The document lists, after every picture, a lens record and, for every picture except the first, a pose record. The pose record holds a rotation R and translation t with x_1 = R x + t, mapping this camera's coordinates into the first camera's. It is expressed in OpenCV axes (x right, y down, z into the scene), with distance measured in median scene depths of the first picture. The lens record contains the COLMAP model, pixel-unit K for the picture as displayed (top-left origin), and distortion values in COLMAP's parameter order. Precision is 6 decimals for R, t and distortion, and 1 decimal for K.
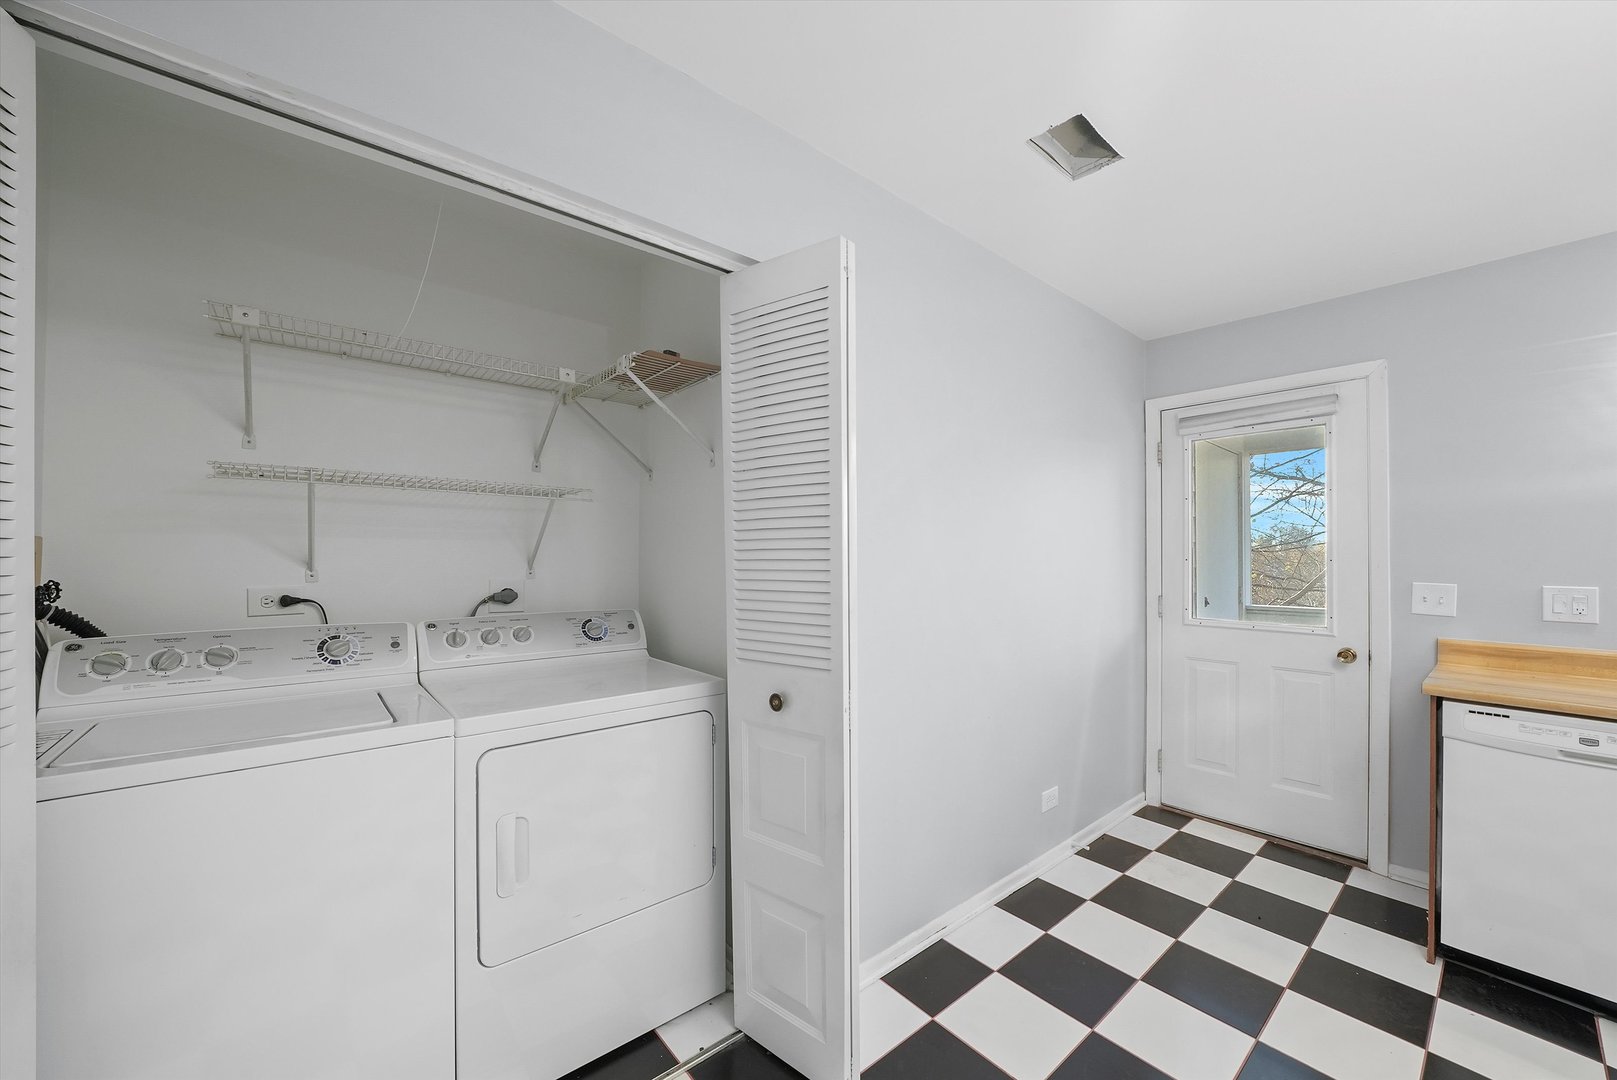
lens RADIAL K [[619.8, 0, 819.5], [0, 619.8, 555.1], [0, 0, 1]] dist [-0.016598, 0.003938]
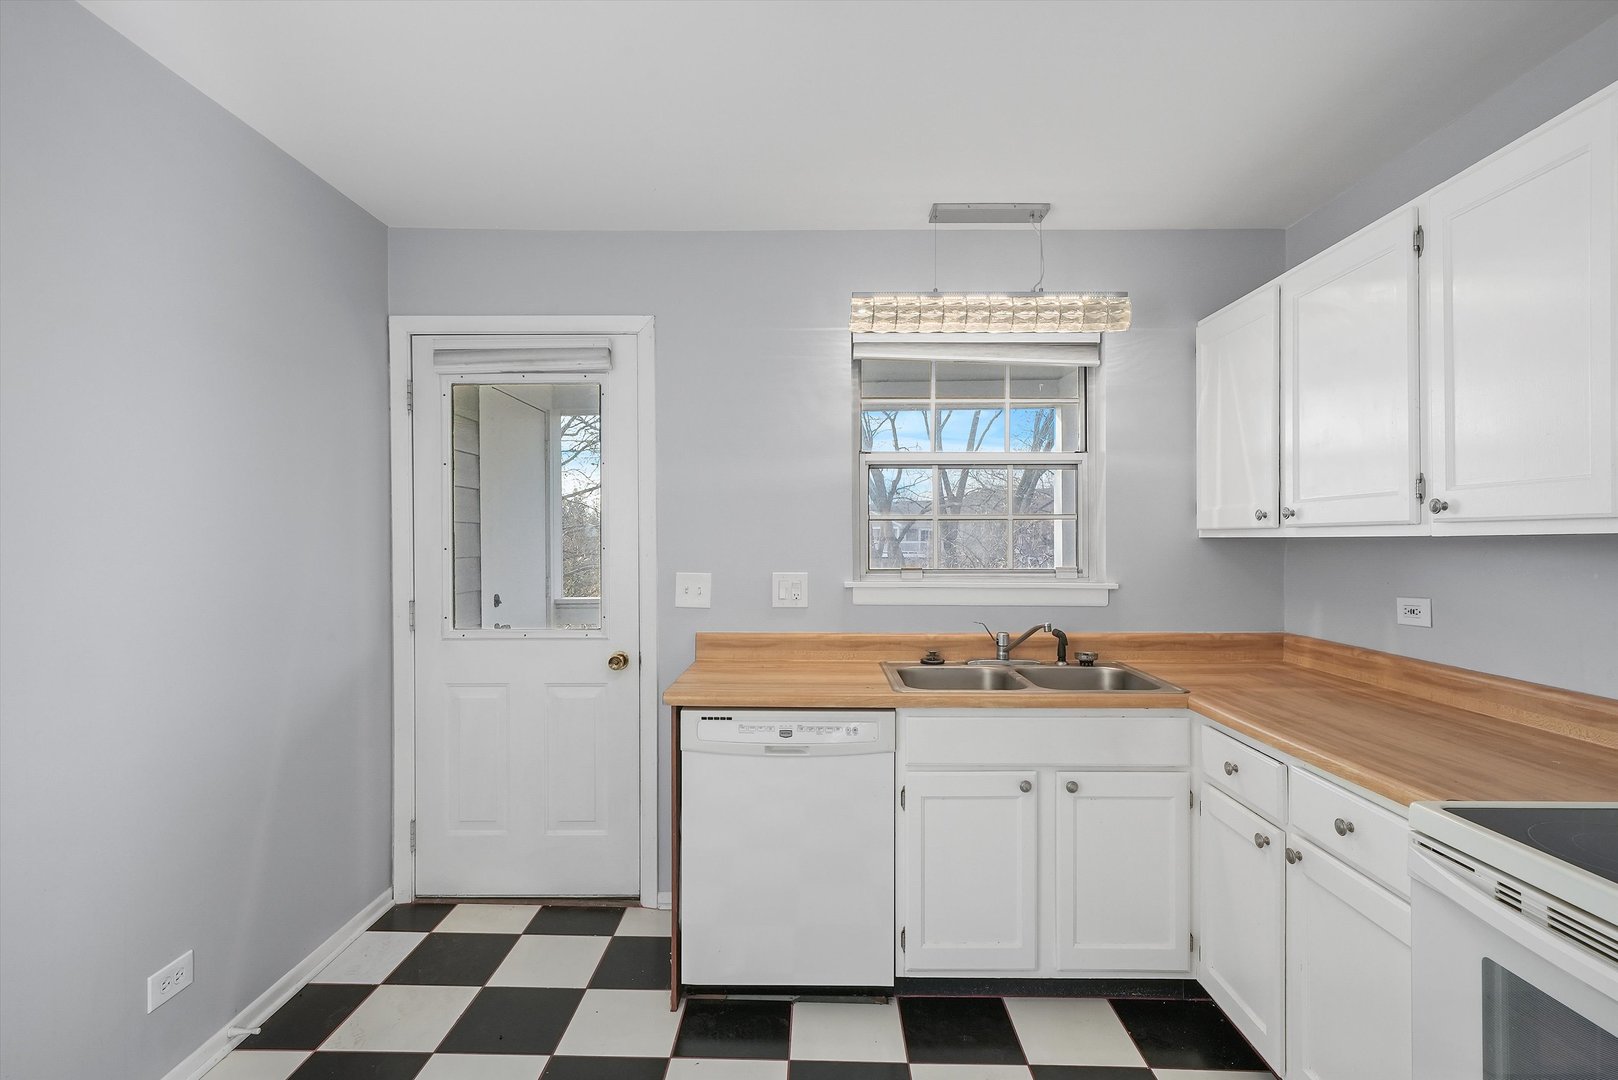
lens RADIAL K [[804.0, 0, 809.0], [0, 804.0, 540.0], [0, 0, 1]] dist [0.010195, 0.000887]
pose [[0.664736, -0.011316, 0.746993, 0.205443], [0.001568, 0.999904, 0.013752, -0.017337], [-0.747077, -0.007970, 0.664690, 0.068779]]
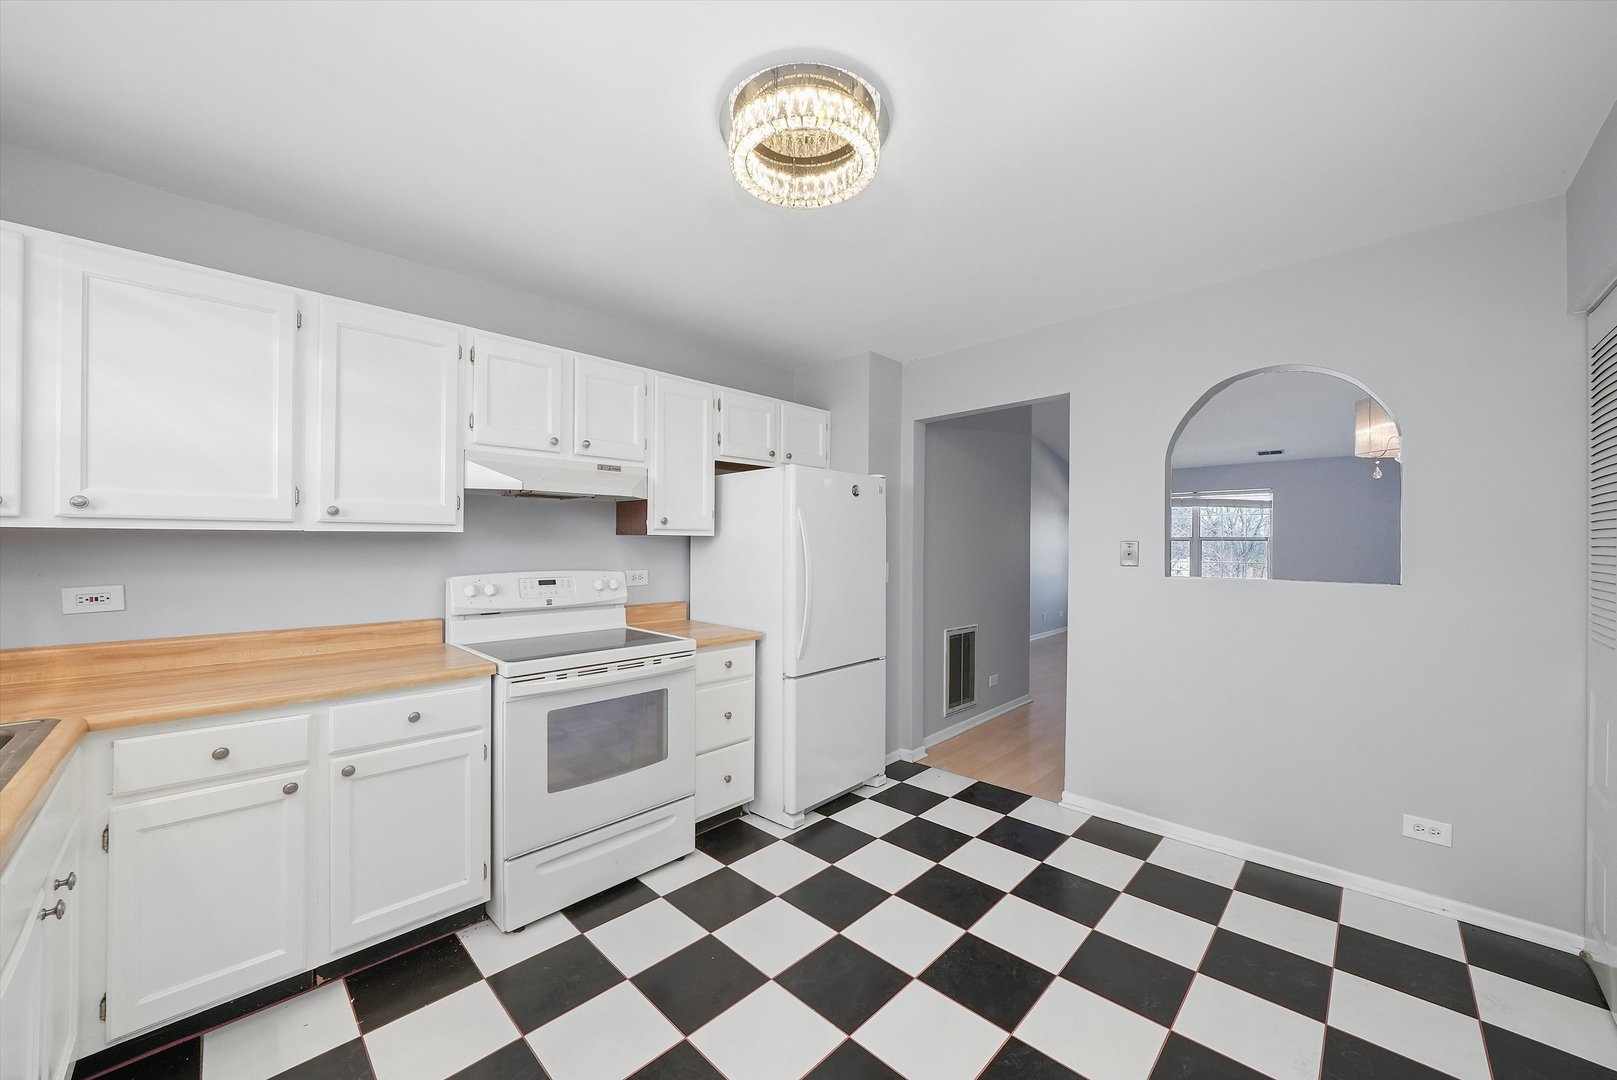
lens RADIAL K [[606.0, 0, 808.5], [0, 606.0, 540.0], [0, 0, 1]] dist [-0.015495, 0.000197]
pose [[-0.995927, -0.014389, -0.089011, 0.526763], [-0.013093, 0.999800, -0.015121, 0.003790], [0.089211, -0.013894, -0.995916, 0.915146]]
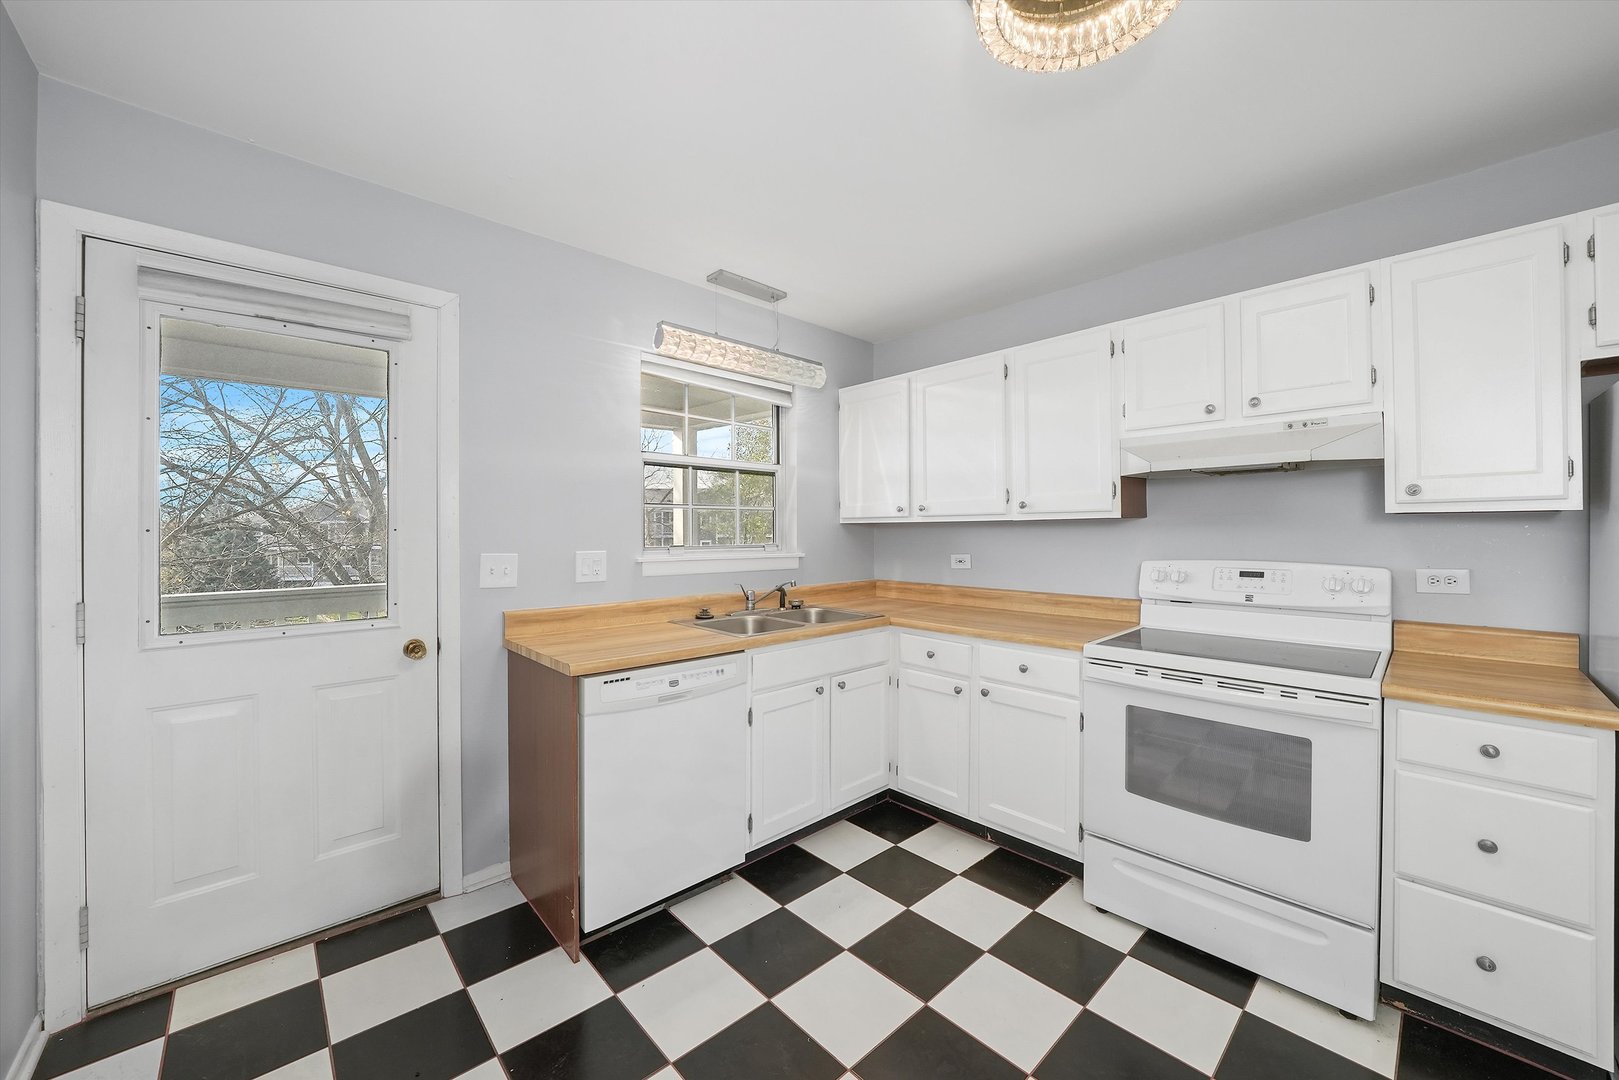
lens RADIAL K [[607.8, 0, 815.5], [0, 607.8, 528.3], [0, 0, 1]] dist [-0.016284, 0.000133]
pose [[-0.040261, -0.005143, 0.999176, 0.054794], [-0.005430, 0.999973, 0.004928, 0.000025], [-0.999174, -0.005227, -0.040288, 0.508462]]
